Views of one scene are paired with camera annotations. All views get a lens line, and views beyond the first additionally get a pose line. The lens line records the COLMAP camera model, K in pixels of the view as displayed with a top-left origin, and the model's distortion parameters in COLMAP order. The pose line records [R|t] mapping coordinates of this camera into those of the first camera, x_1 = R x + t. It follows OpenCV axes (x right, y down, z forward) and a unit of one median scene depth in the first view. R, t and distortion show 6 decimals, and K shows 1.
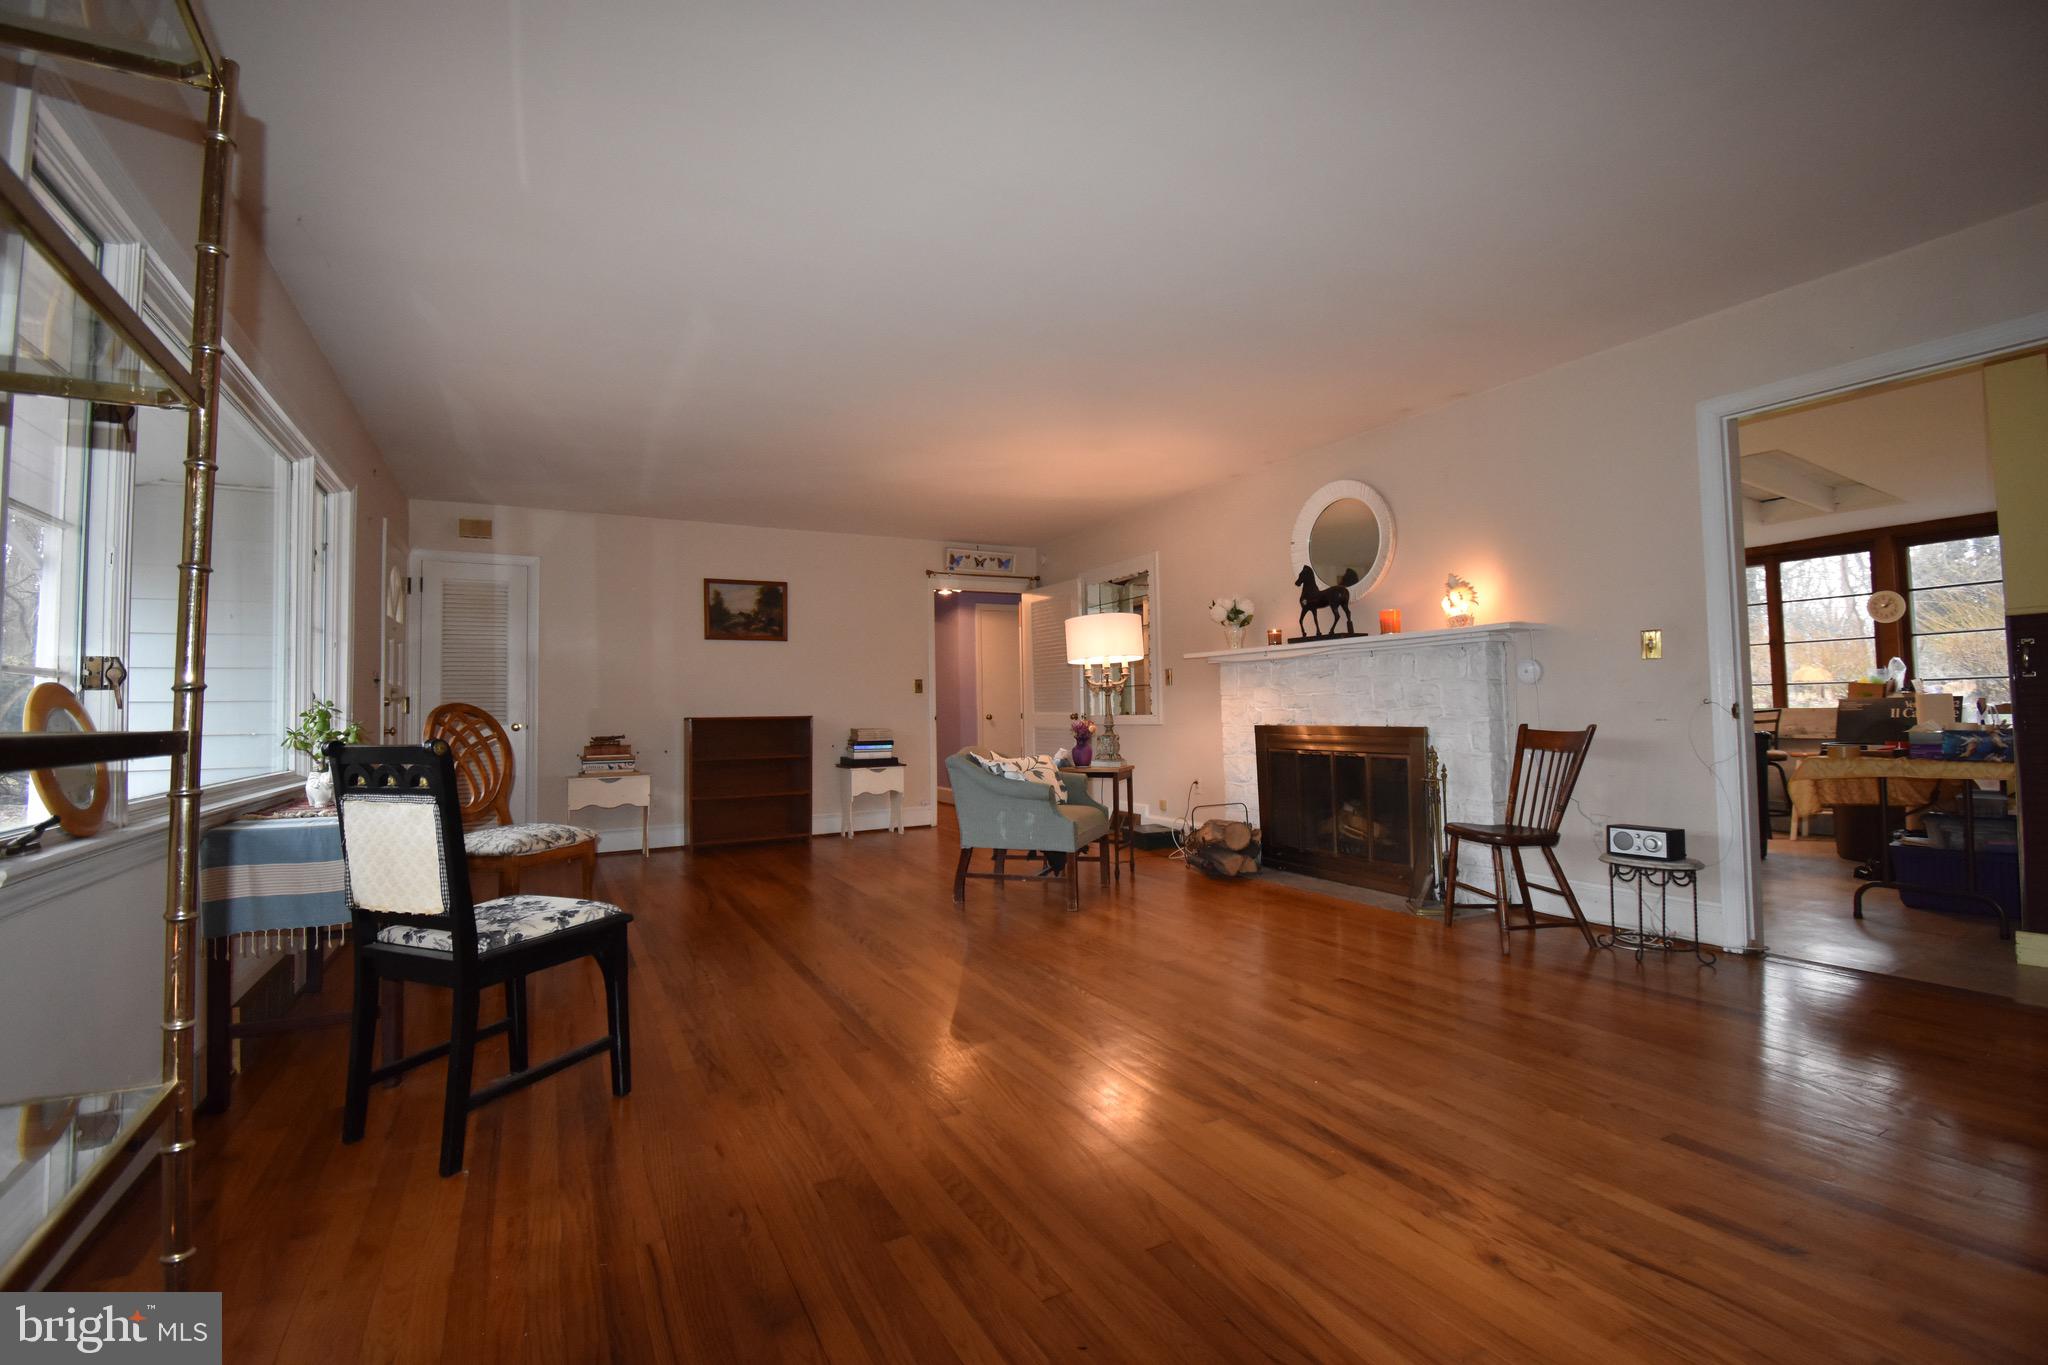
lens RADIAL K [[908.7, 0, 1014.3], [0, 908.7, 673.1], [0, 0, 1]] dist [-0.017652, -0.008316]
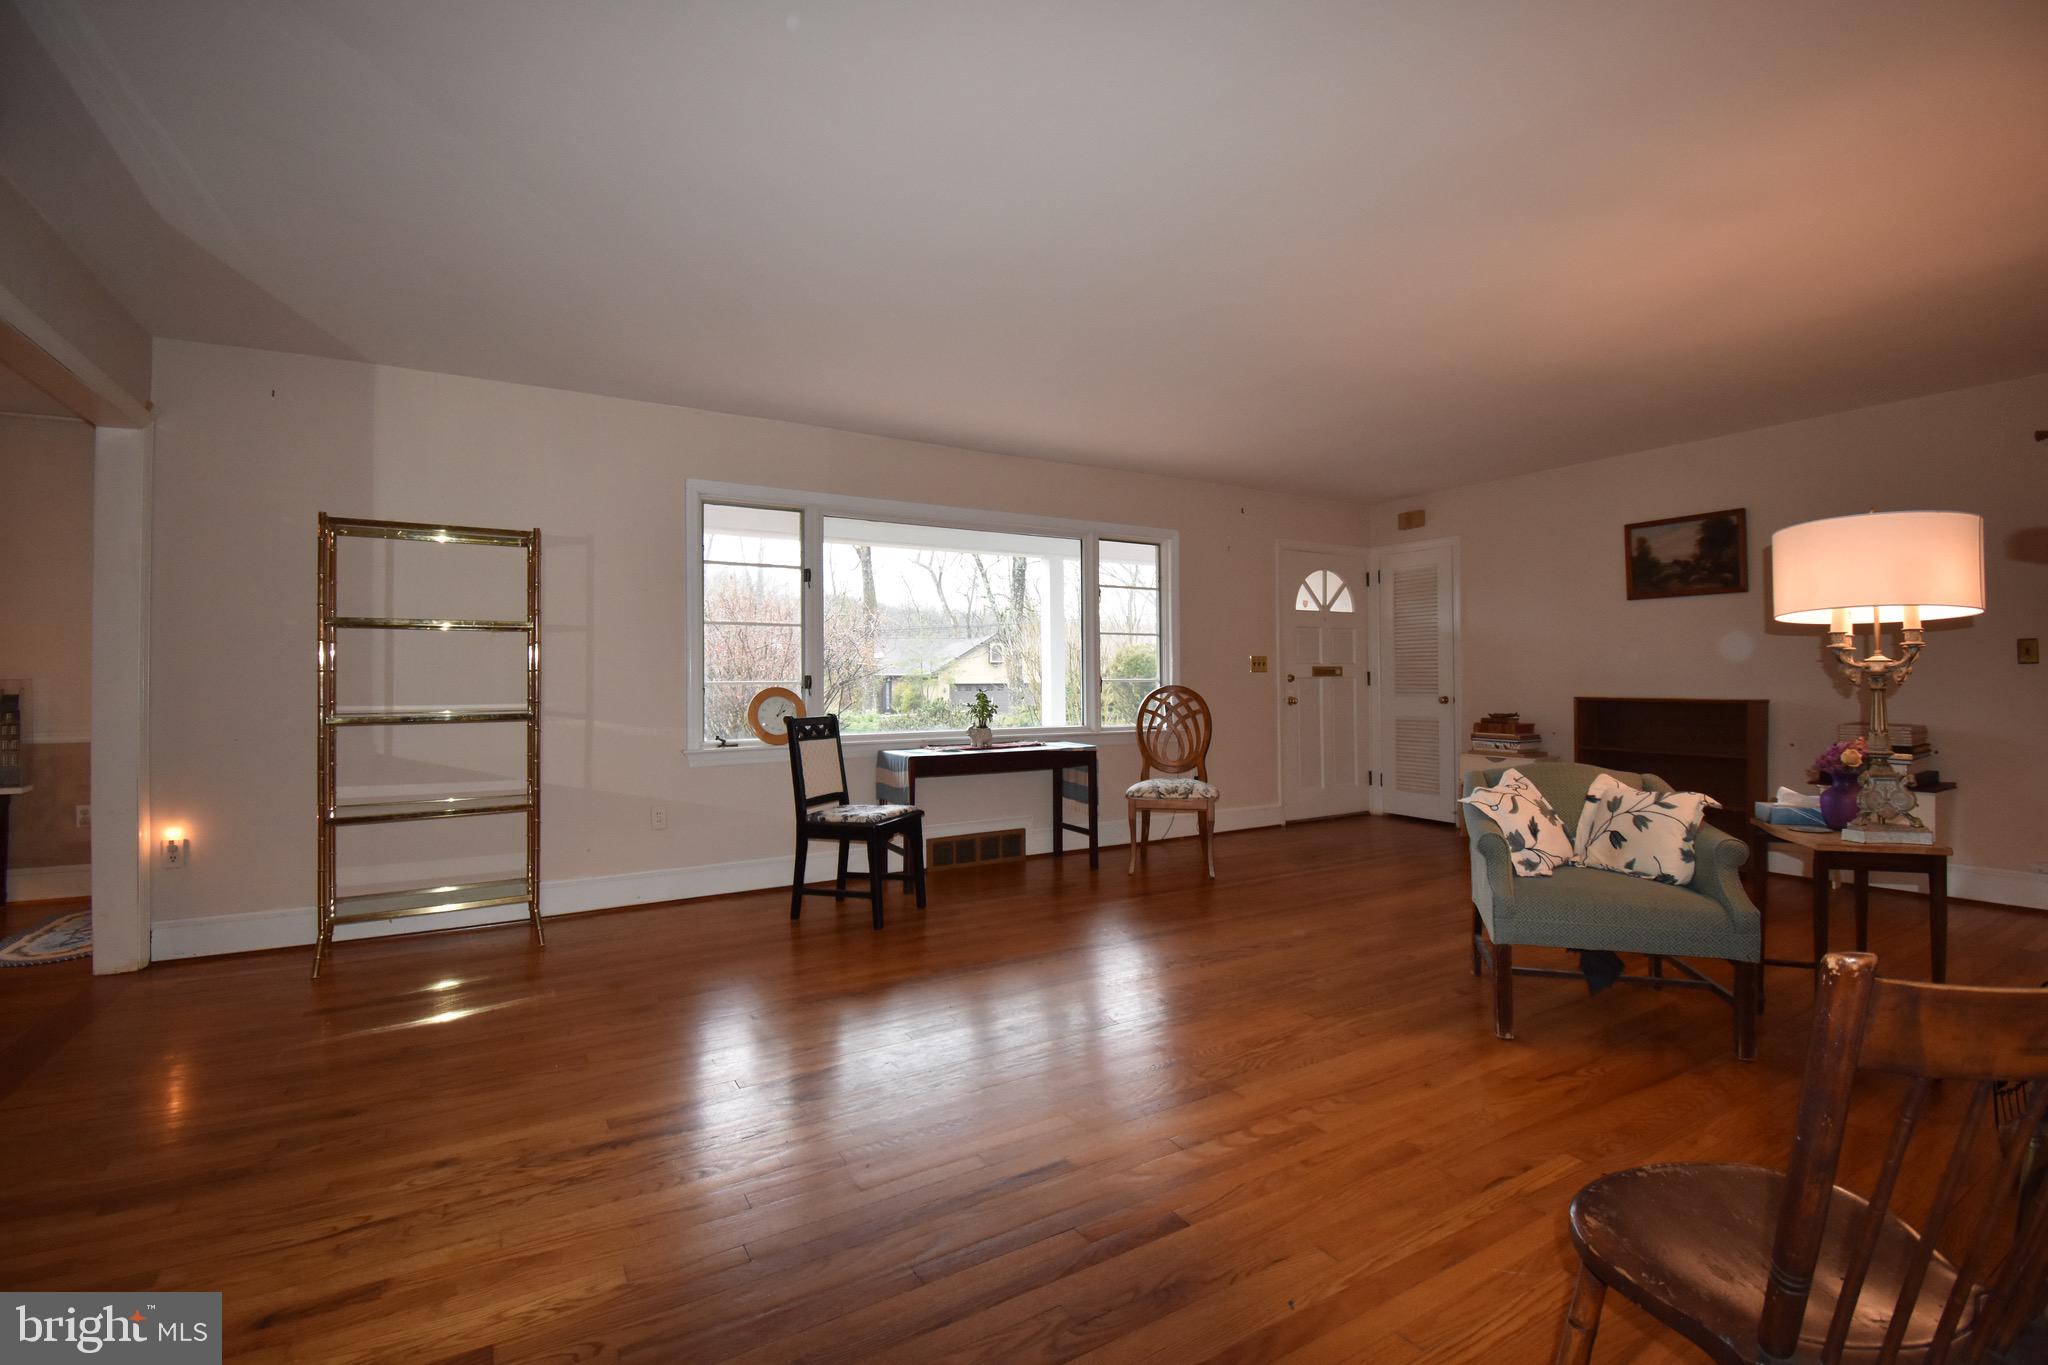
lens RADIAL K [[908.7, 0, 1030.5], [0, 908.7, 674.7], [0, 0, 1]] dist [-0.017652, -0.008316]
pose [[0.052026, 0.016537, -0.998509, 0.475847], [0.043050, 0.998896, 0.018787, -0.009285], [0.997717, -0.043963, 0.051257, 0.462547]]
